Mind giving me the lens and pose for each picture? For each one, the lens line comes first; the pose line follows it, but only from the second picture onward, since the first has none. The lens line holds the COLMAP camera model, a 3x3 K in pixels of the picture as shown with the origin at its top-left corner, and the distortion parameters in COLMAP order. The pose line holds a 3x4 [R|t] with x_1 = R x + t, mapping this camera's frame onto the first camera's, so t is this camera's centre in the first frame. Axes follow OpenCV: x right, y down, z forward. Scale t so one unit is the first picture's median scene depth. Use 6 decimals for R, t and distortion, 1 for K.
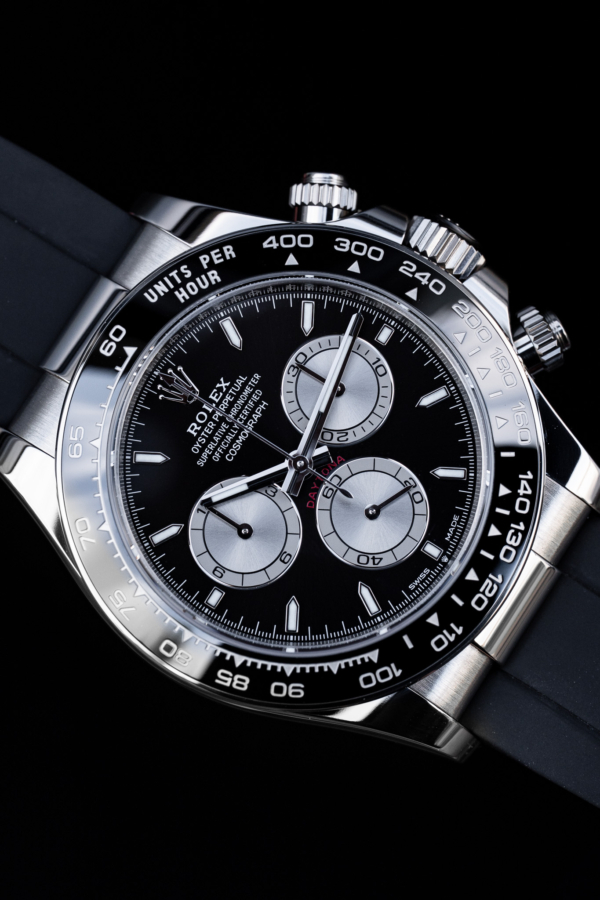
lens RADIAL K [[5389.1, 0, 332.4], [0, 5389.1, 398.3], [0, 0, 1]] dist [1.800675, -9.147602]
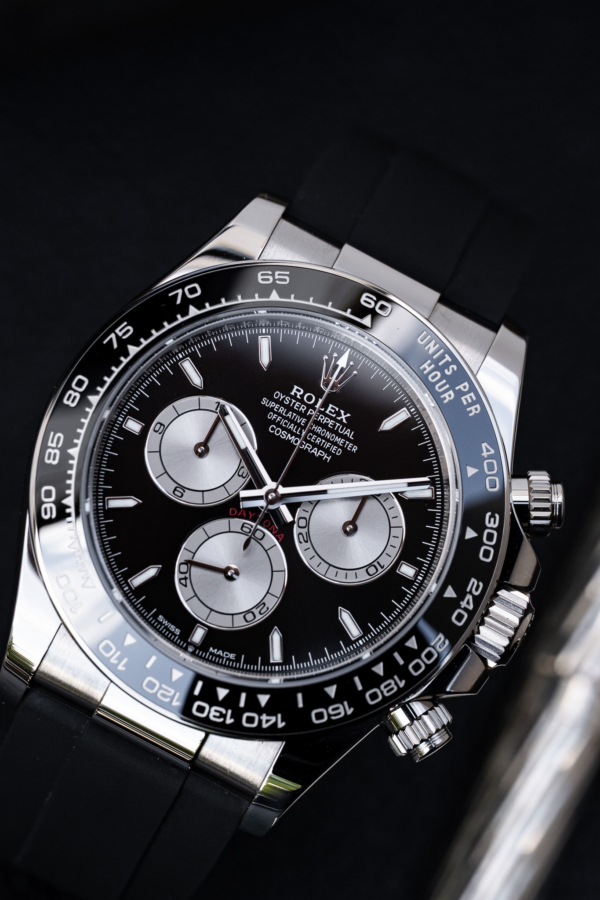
lens RADIAL K [[5389.1, 0, 332.4], [0, 5389.1, 398.3], [0, 0, 1]] dist [1.800675, -9.147602]
pose [[0.090813, 0.985941, -0.140260, 0.118767], [-0.995488, 0.093764, 0.014560, -0.015584], [0.027507, 0.138305, 0.990008, -0.005941]]
